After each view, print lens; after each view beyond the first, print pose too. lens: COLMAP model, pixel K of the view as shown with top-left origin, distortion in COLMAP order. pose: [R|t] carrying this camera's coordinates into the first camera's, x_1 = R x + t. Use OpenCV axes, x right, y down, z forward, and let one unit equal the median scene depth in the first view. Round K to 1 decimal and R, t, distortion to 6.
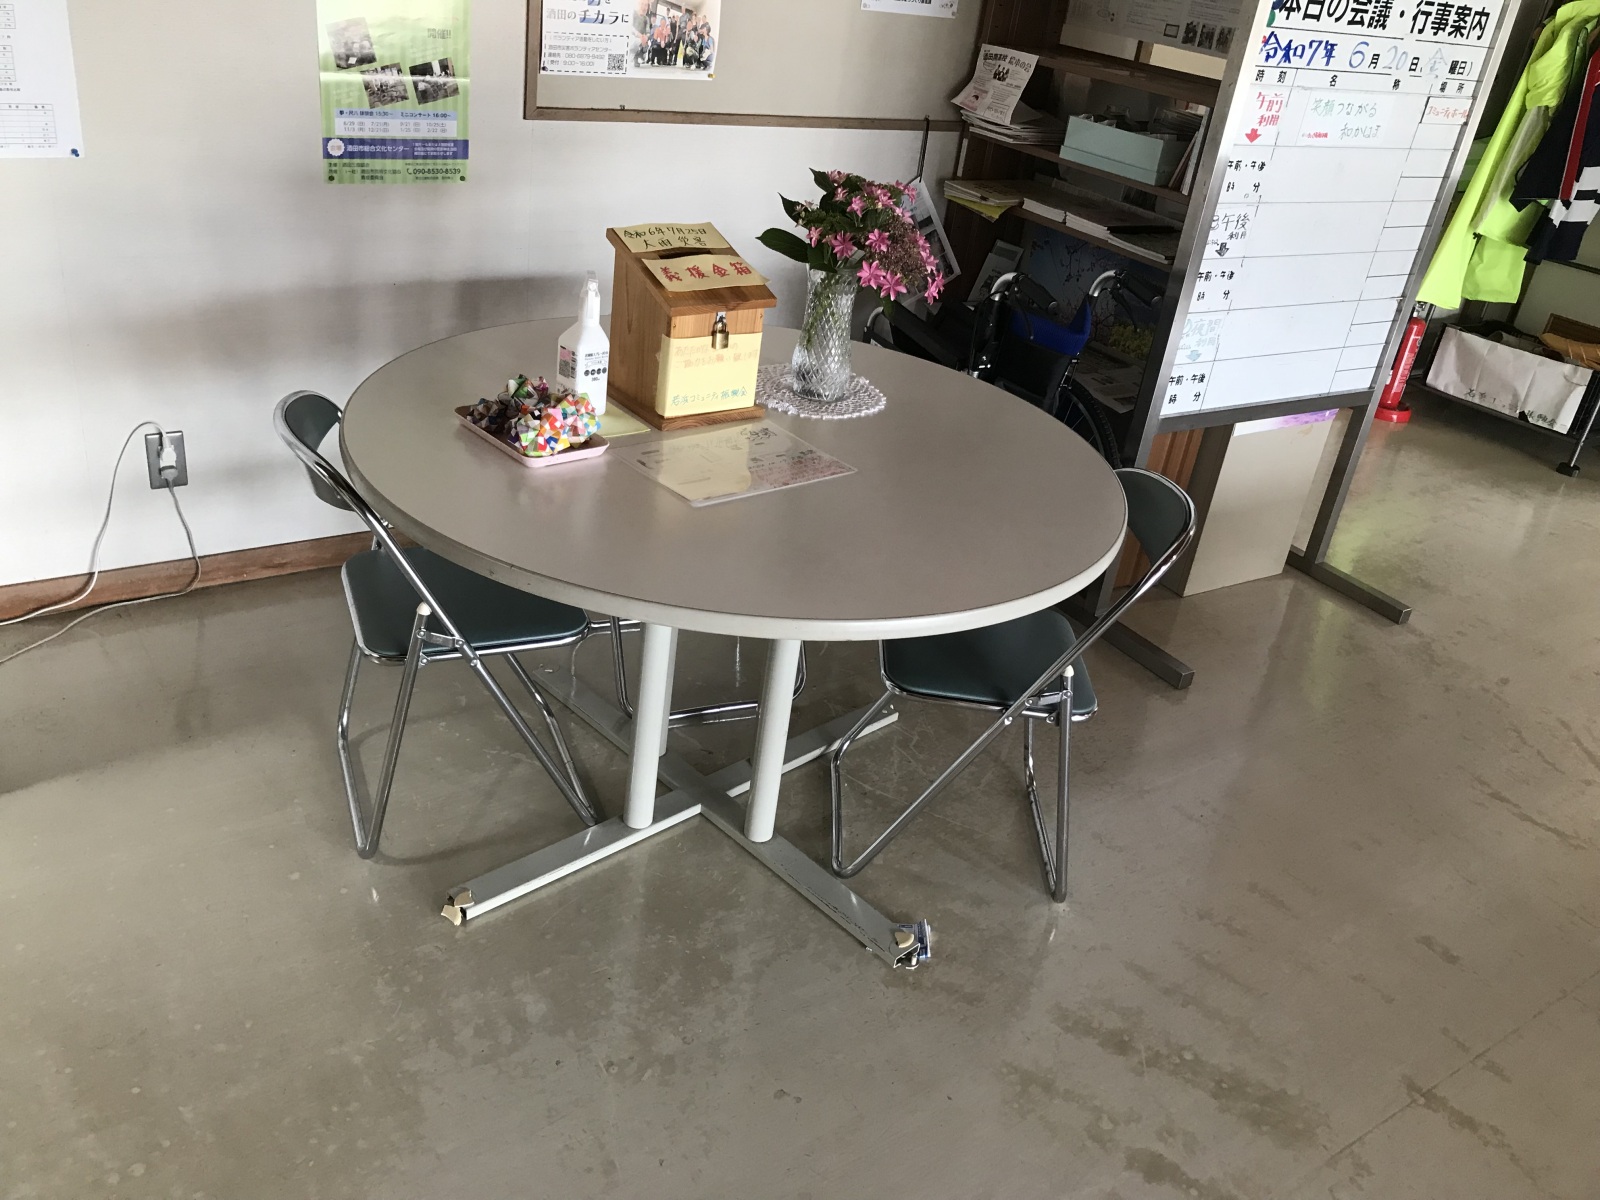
lens RADIAL K [[1309.8, 0, 792.1], [0, 1309.8, 590.8], [0, 0, 1]] dist [0.031209, -0.028028]
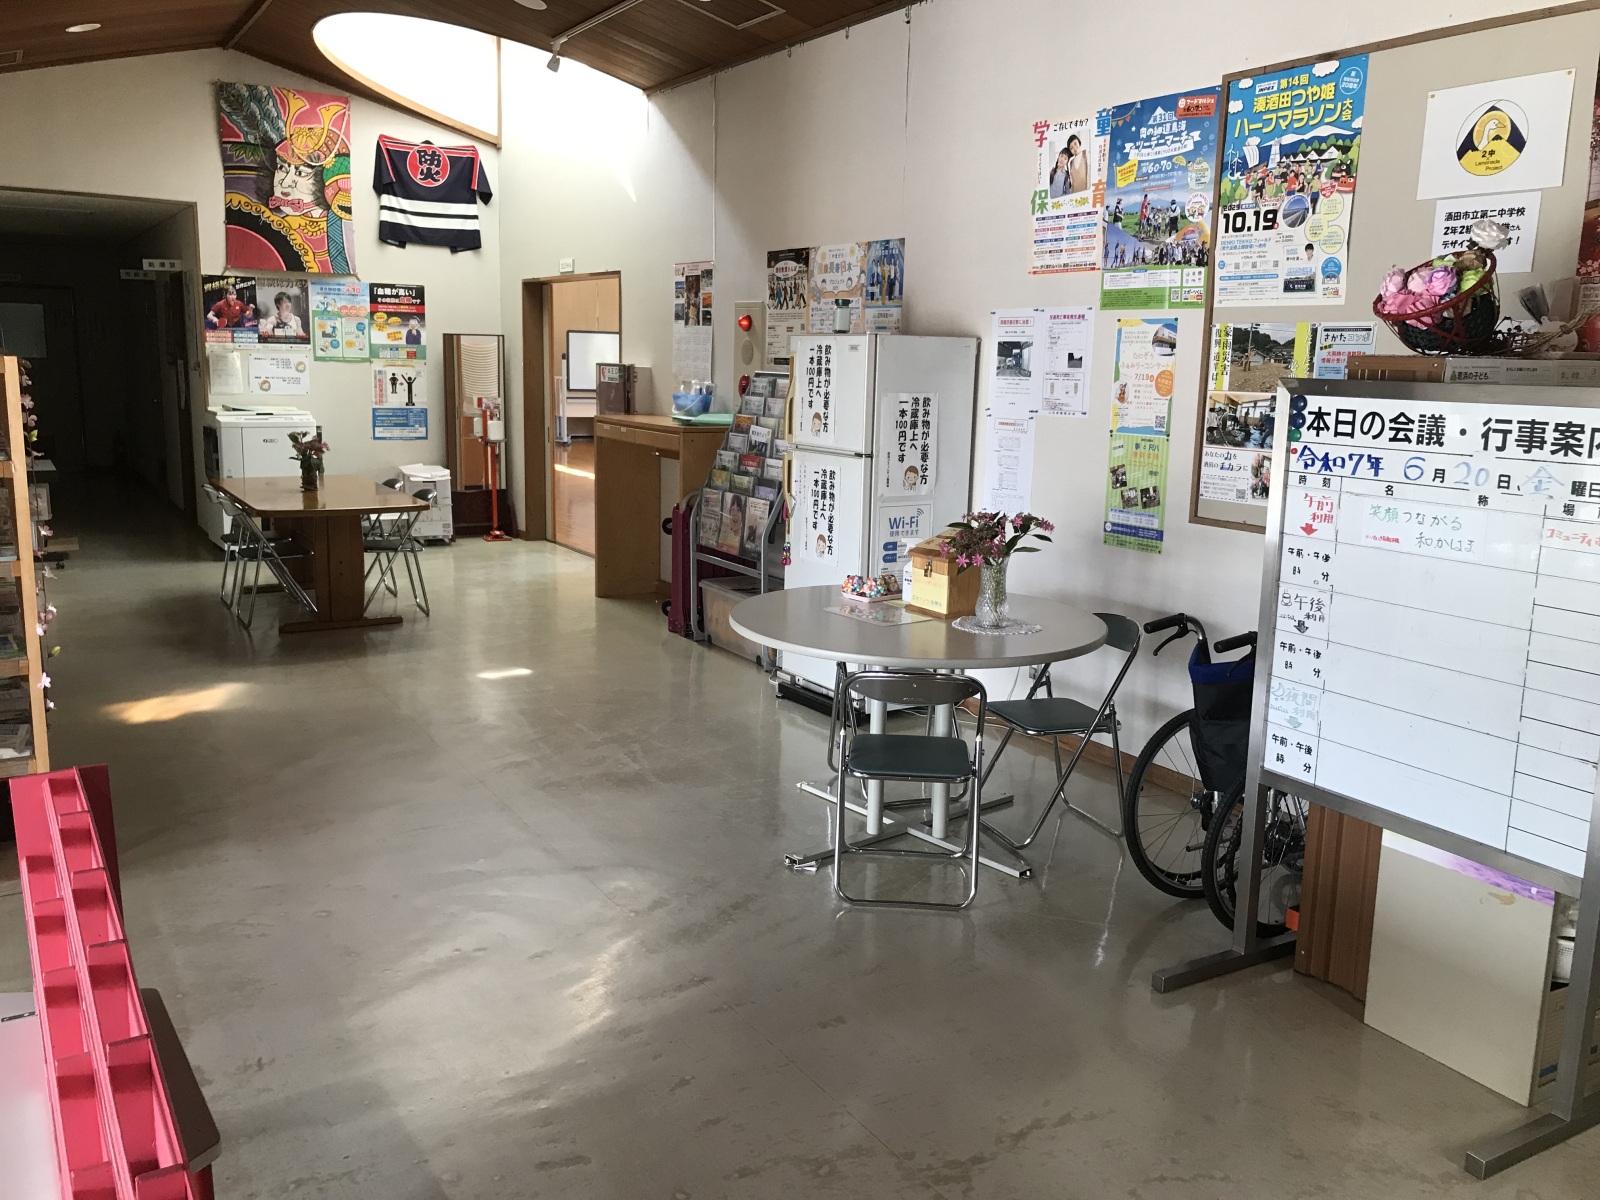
lens RADIAL K [[1309.8, 0, 793.3], [0, 1309.8, 597.7], [0, 0, 1]] dist [0.031209, -0.028028]
pose [[-0.059804, 0.055866, -0.996646, 1.520992], [-0.495335, 0.865173, 0.078219, -0.158882], [0.866641, 0.498352, -0.024069, 0.660732]]
